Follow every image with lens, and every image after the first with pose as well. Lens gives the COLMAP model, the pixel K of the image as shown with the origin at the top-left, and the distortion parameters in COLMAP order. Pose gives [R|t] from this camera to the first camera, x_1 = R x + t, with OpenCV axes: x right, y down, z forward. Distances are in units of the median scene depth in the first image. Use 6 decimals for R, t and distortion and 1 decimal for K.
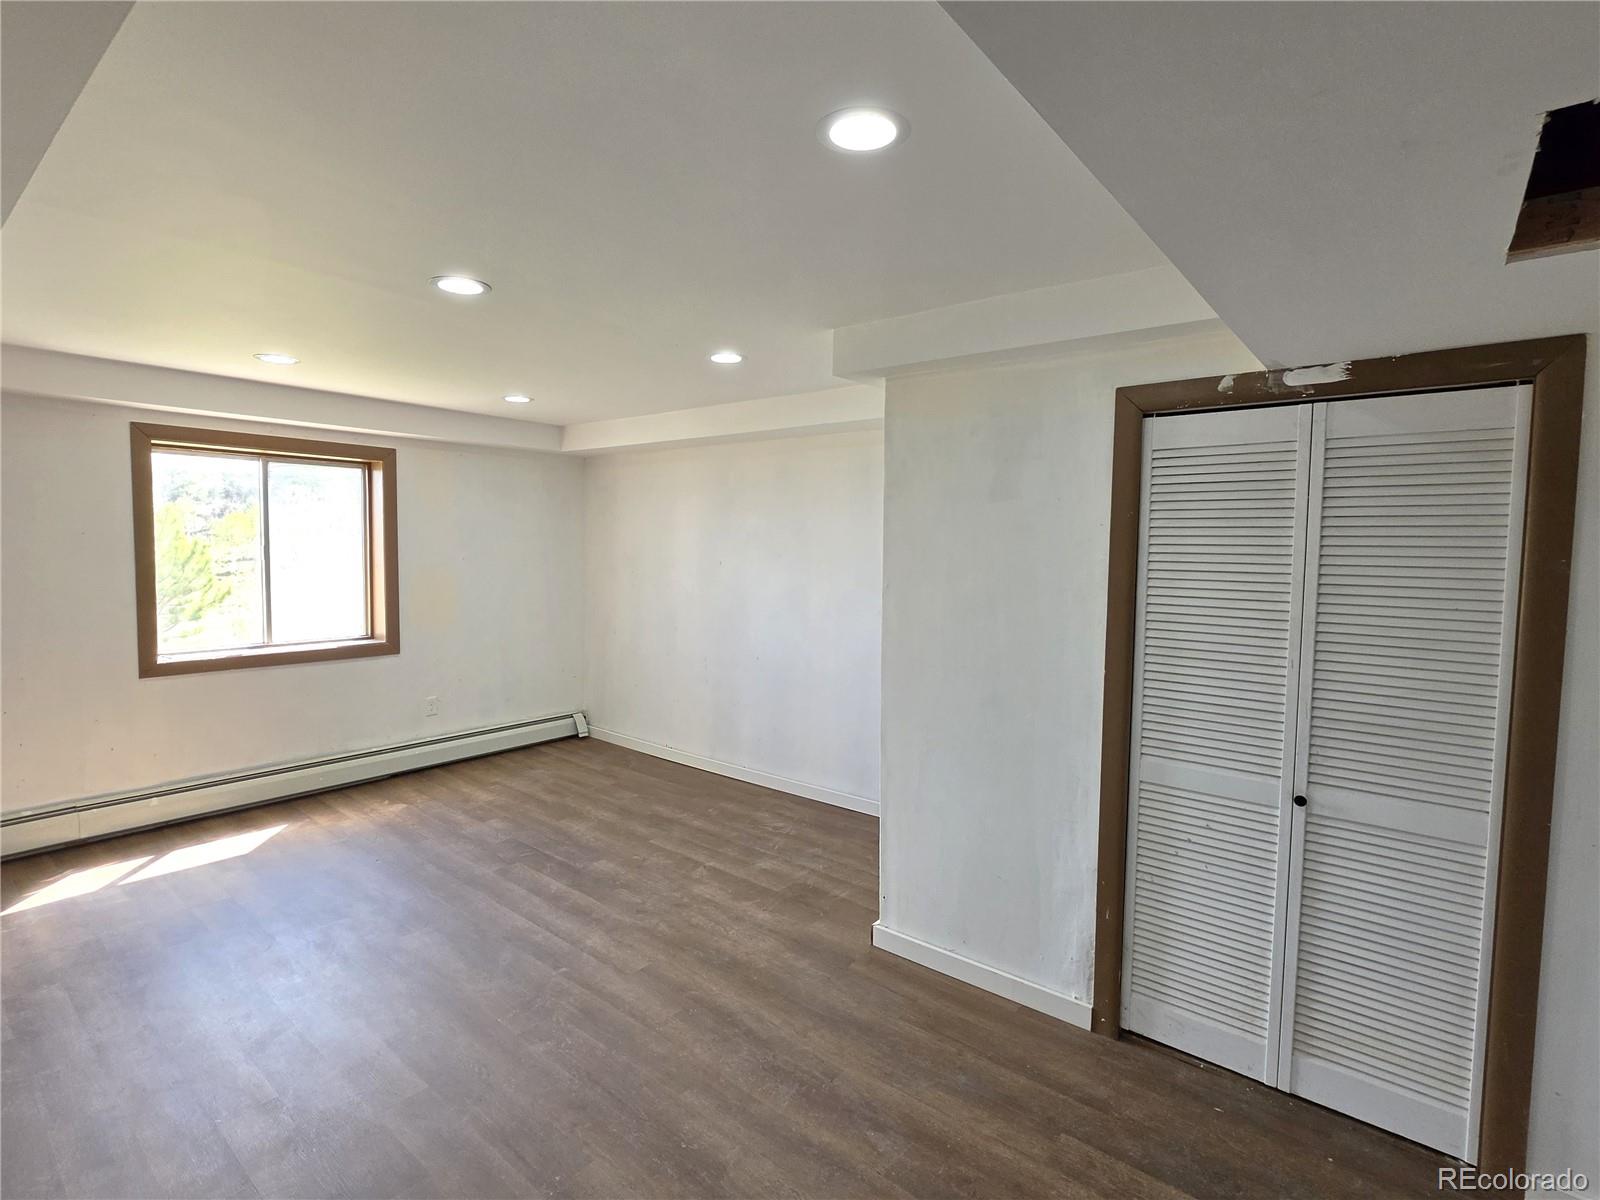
lens RADIAL K [[777.6, 0, 797.9], [0, 777.6, 593.8], [0, 0, 1]] dist [0.001429, -0.000704]
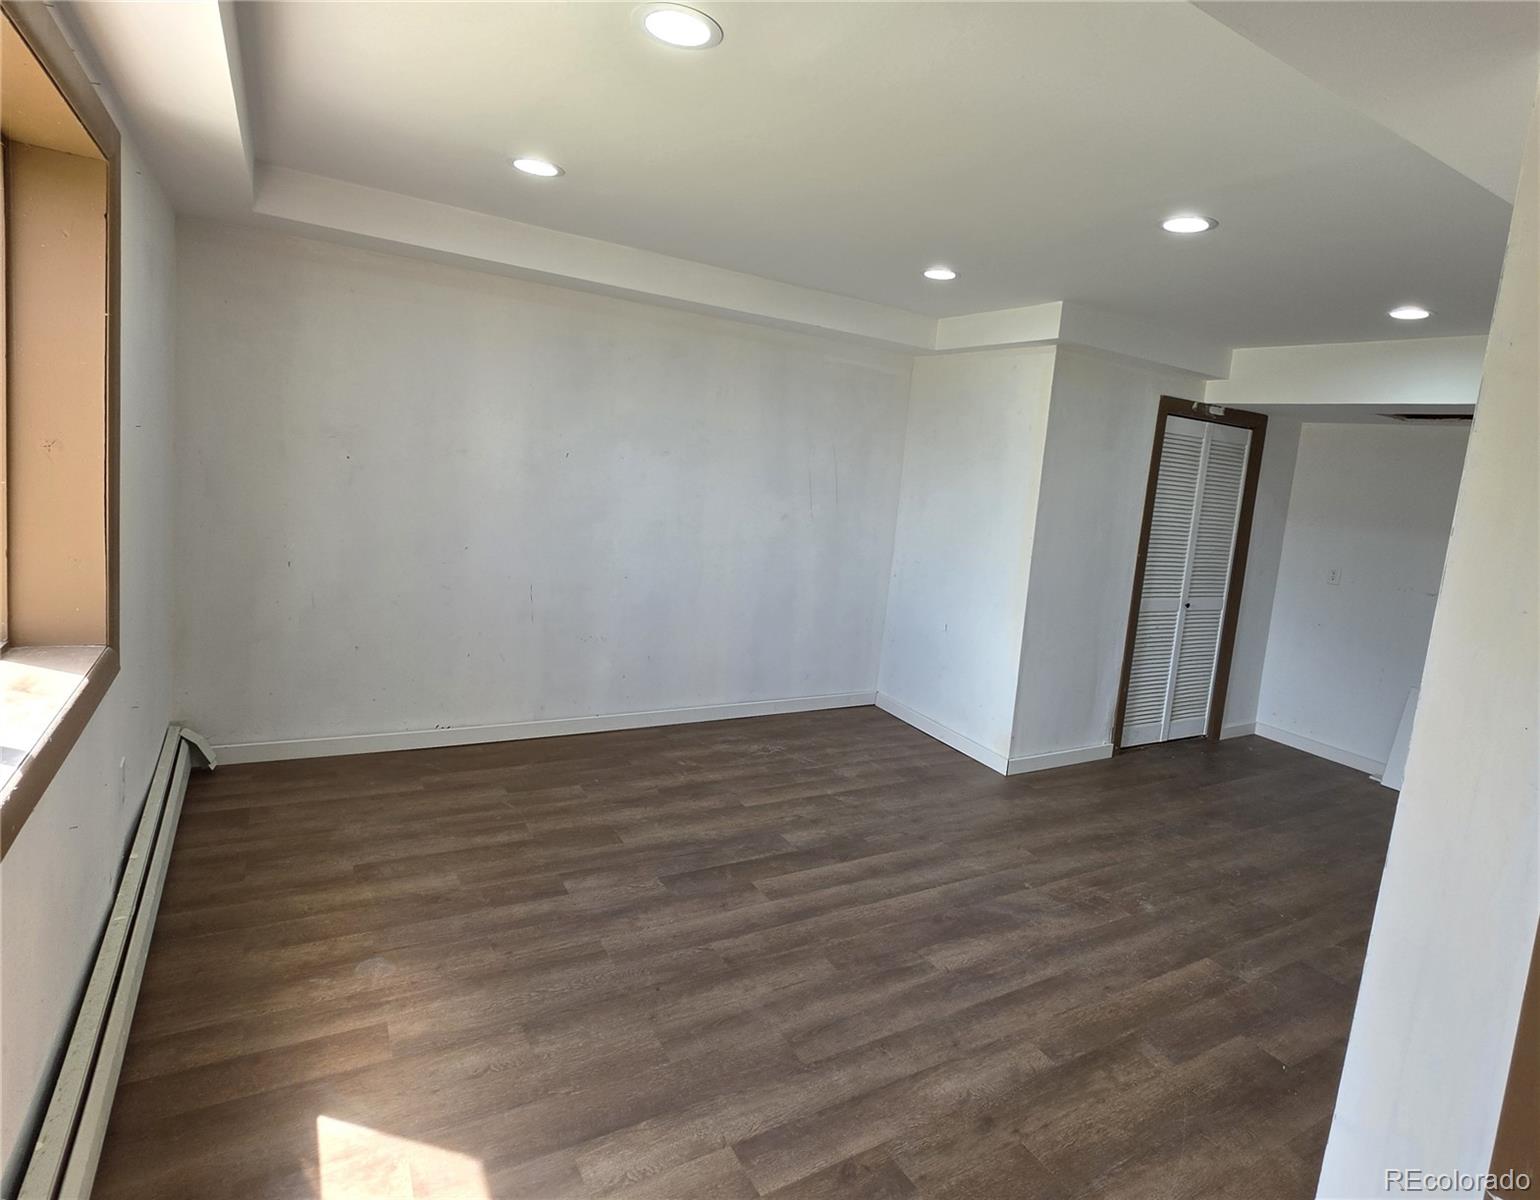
lens RADIAL K [[838.2, 0, 832.3], [0, 838.2, 555.5], [0, 0, 1]] dist [0.001024, -0.000450]
pose [[0.310079, -0.090300, 0.946413, -1.073764], [-0.032958, 0.993860, 0.105625, -0.049854], [-0.950139, -0.063944, 0.305199, 0.713635]]
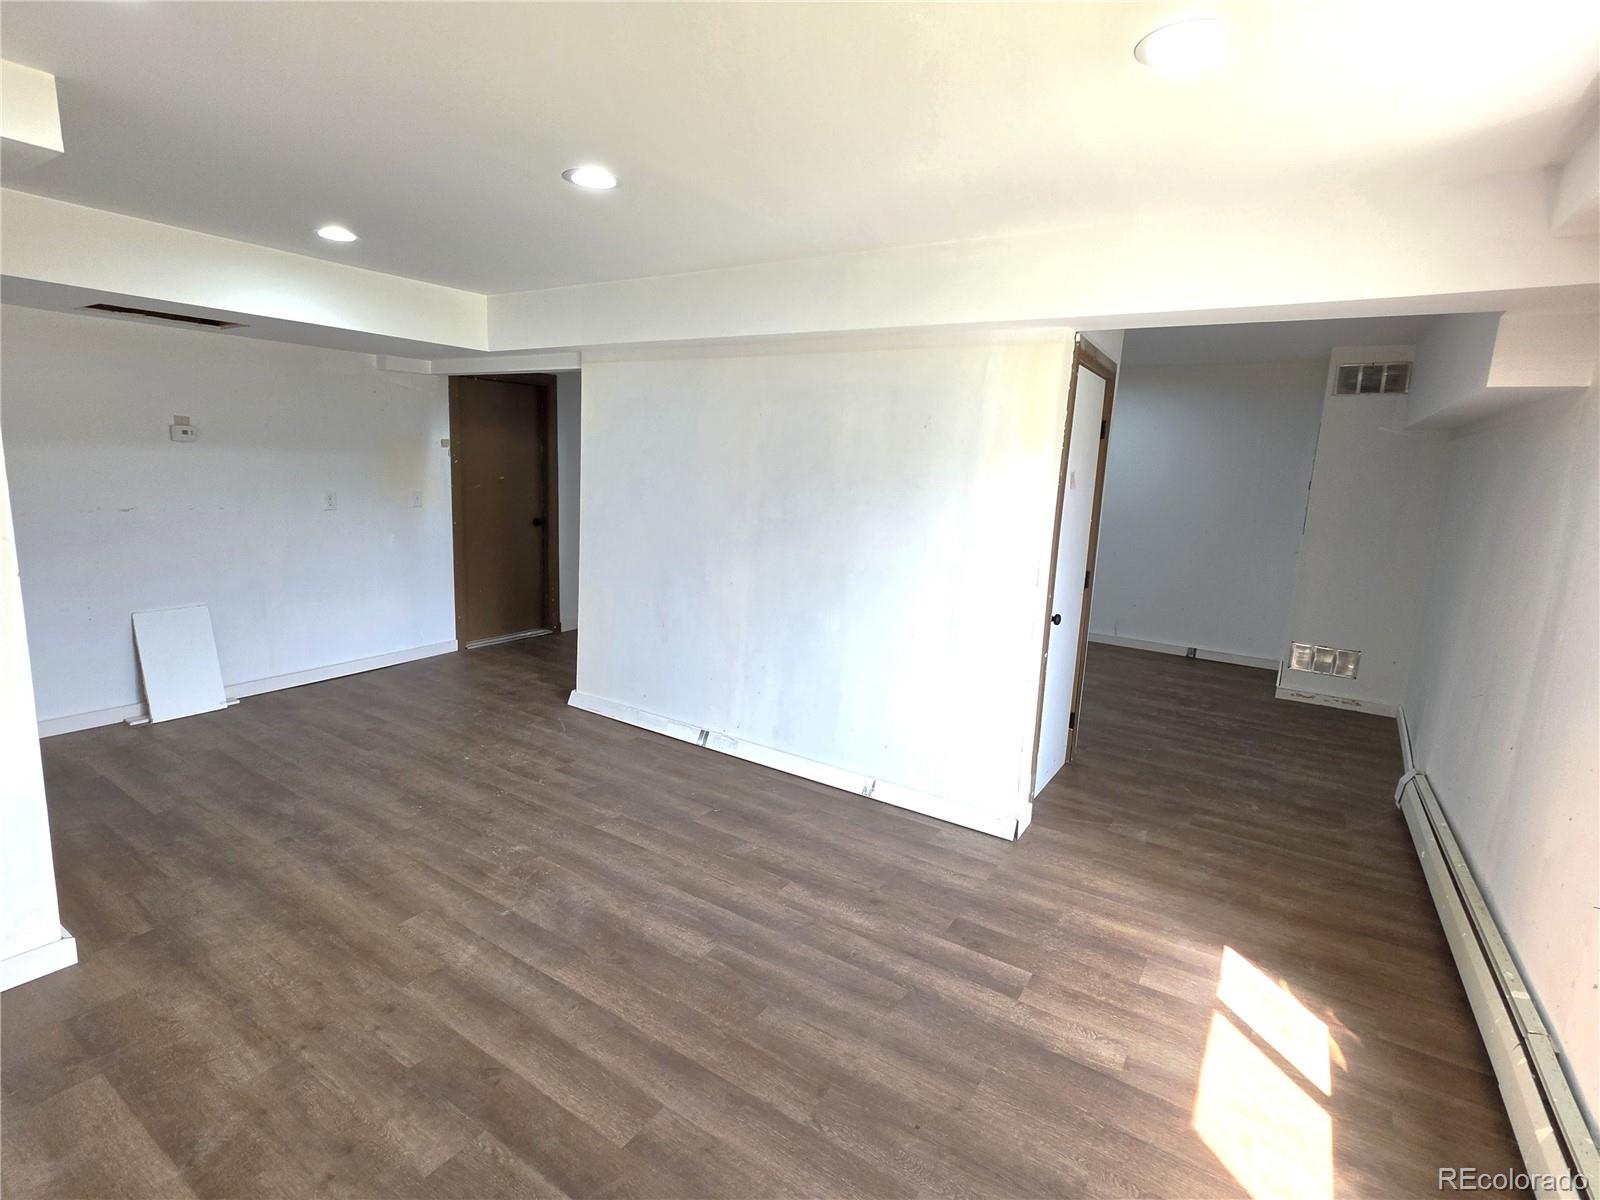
lens RADIAL K [[777.6, 0, 801.9], [0, 777.6, 598.6], [0, 0, 1]] dist [0.001429, -0.000704]
pose [[-0.992828, -0.038969, -0.113020, -0.405748], [-0.065581, 0.967969, 0.242351, -0.090148], [0.099955, 0.248025, -0.963583, 1.392570]]
